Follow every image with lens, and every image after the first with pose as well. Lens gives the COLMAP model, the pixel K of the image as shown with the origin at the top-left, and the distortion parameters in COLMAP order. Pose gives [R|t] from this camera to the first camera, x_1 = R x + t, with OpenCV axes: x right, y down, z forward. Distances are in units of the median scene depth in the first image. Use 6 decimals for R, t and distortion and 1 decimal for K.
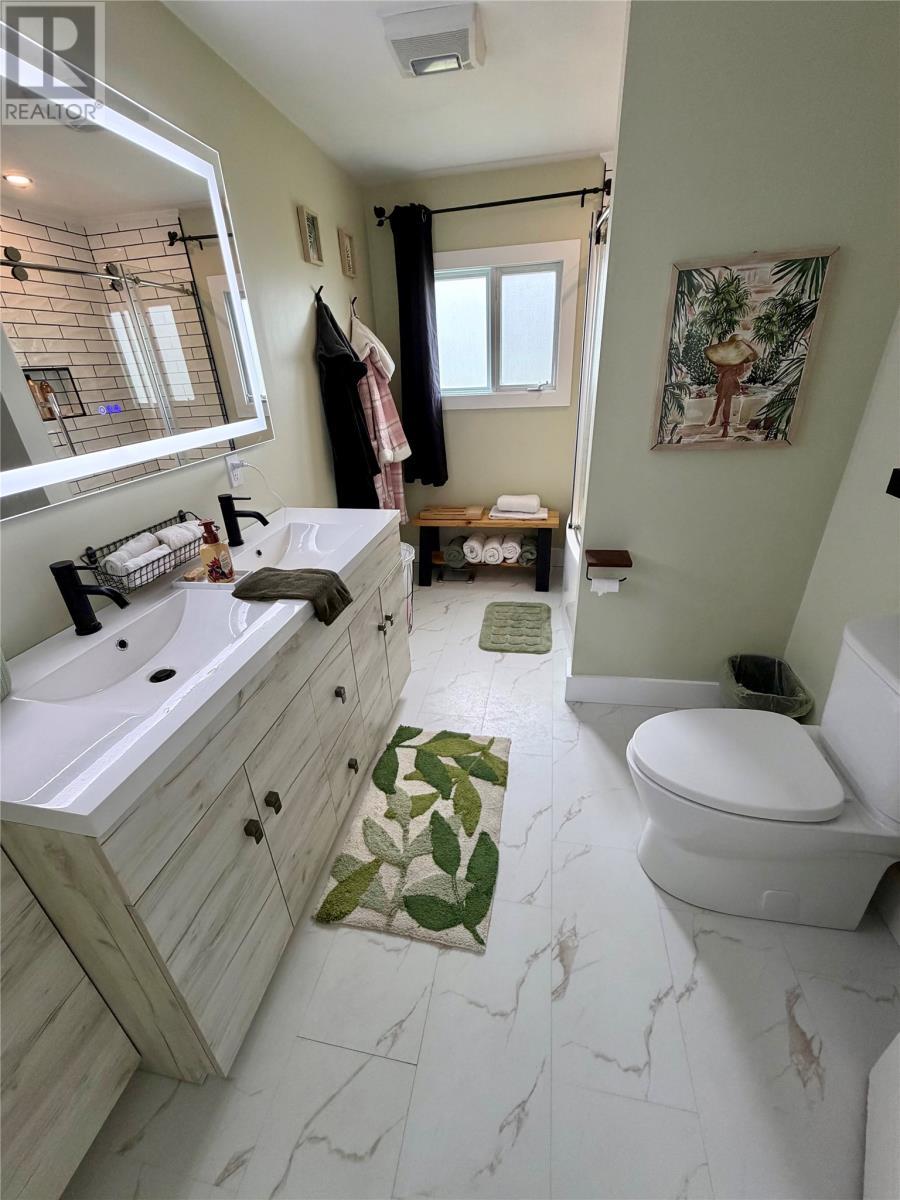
lens RADIAL K [[485.5, 0, 450.8], [0, 485.5, 598.3], [0, 0, 1]] dist [-0.003624, 0.000636]
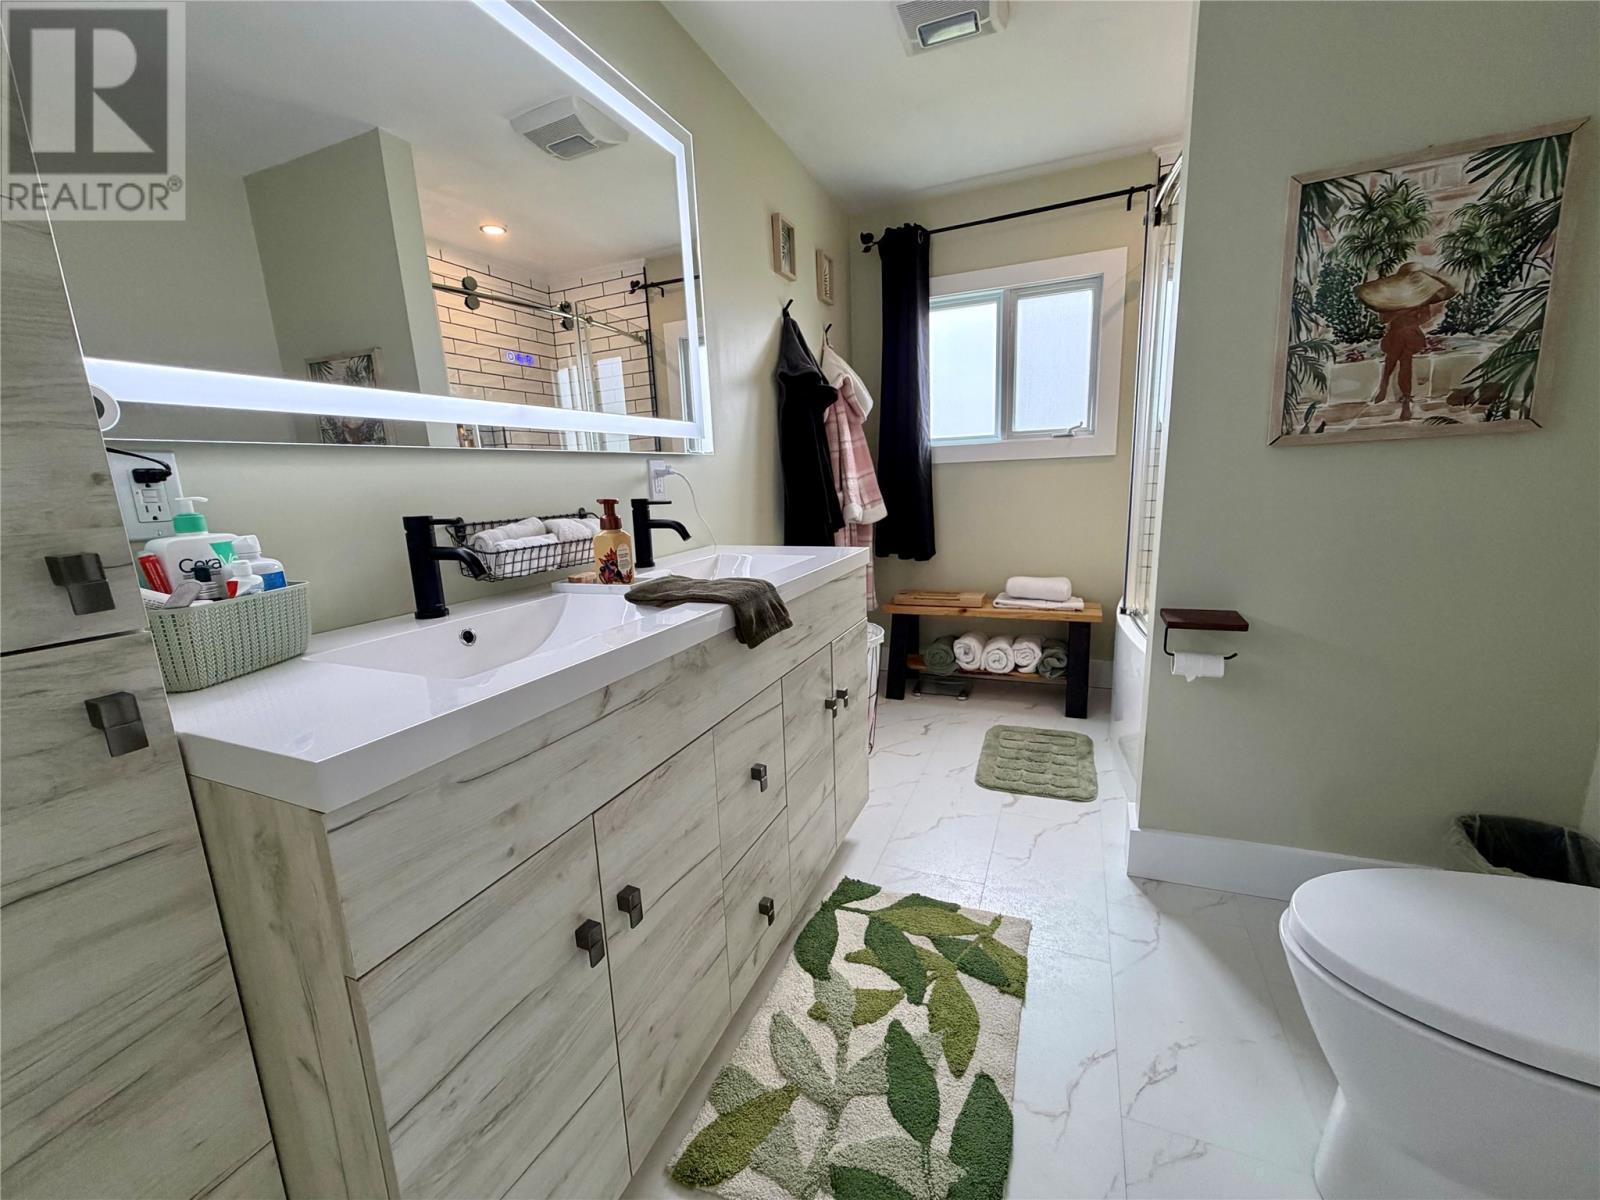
lens RADIAL K [[647.3, 0, 794.5], [0, 647.3, 602.6], [0, 0, 1]] dist [-0.003624, 0.000636]
pose [[0.976877, 0.044719, -0.209074, -0.011433], [-0.096135, 0.965324, -0.242707, 0.148948], [0.190970, 0.257195, 0.947302, 0.119308]]
